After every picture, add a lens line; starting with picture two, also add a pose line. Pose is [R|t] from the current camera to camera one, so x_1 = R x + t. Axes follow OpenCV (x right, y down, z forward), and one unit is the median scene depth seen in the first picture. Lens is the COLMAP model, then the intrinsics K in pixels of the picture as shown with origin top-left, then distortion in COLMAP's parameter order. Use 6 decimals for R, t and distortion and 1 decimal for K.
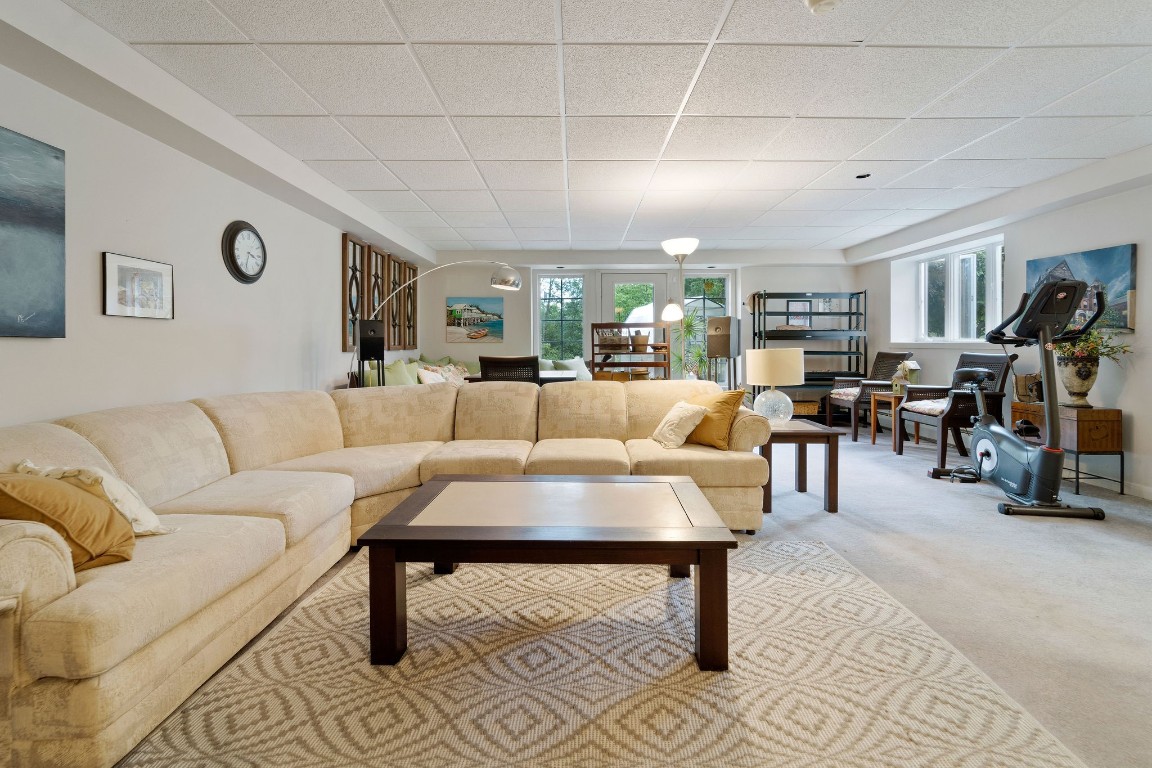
lens RADIAL K [[488.6, 0, 574.1], [0, 488.6, 345.7], [0, 0, 1]] dist [-0.000103, -0.000375]
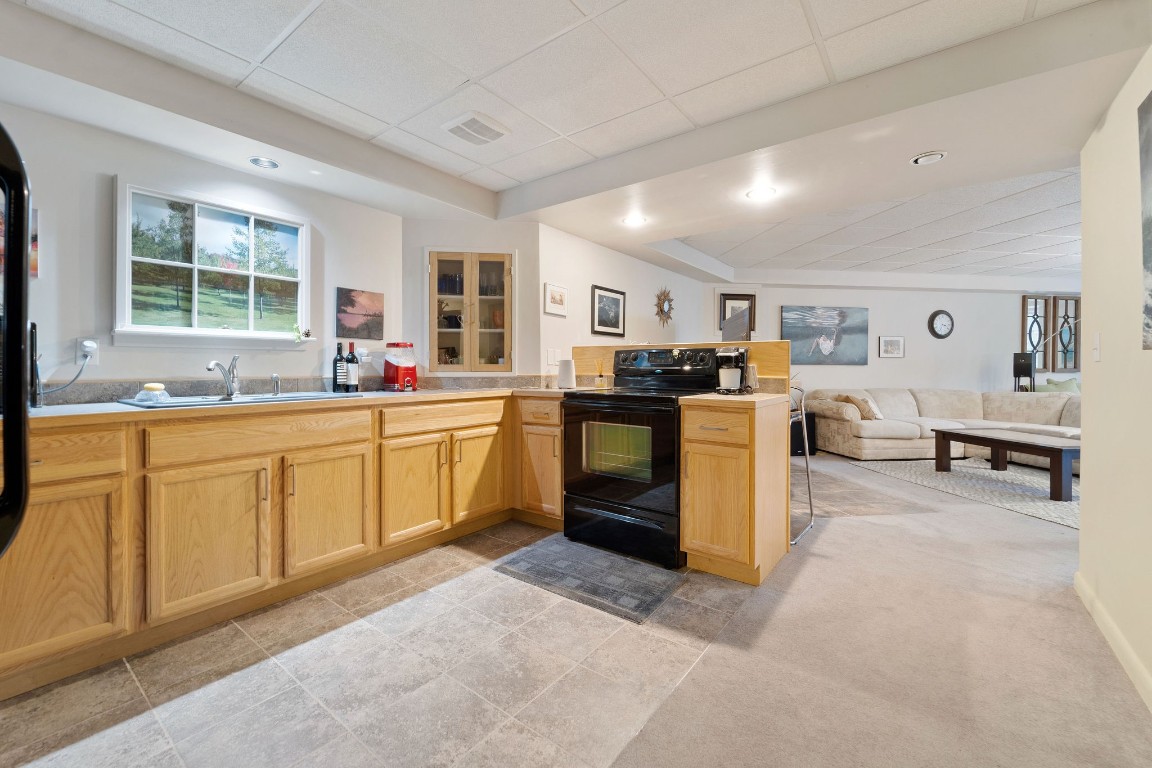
lens RADIAL K [[476.1, 0, 581.4], [0, 476.1, 369.1], [0, 0, 1]] dist [0.000107, -0.000277]
pose [[0.151650, 0.008173, -0.988400, 1.460297], [-0.004973, 0.999959, 0.007505, -0.003652], [0.988422, 0.003777, 0.151685, -1.106012]]
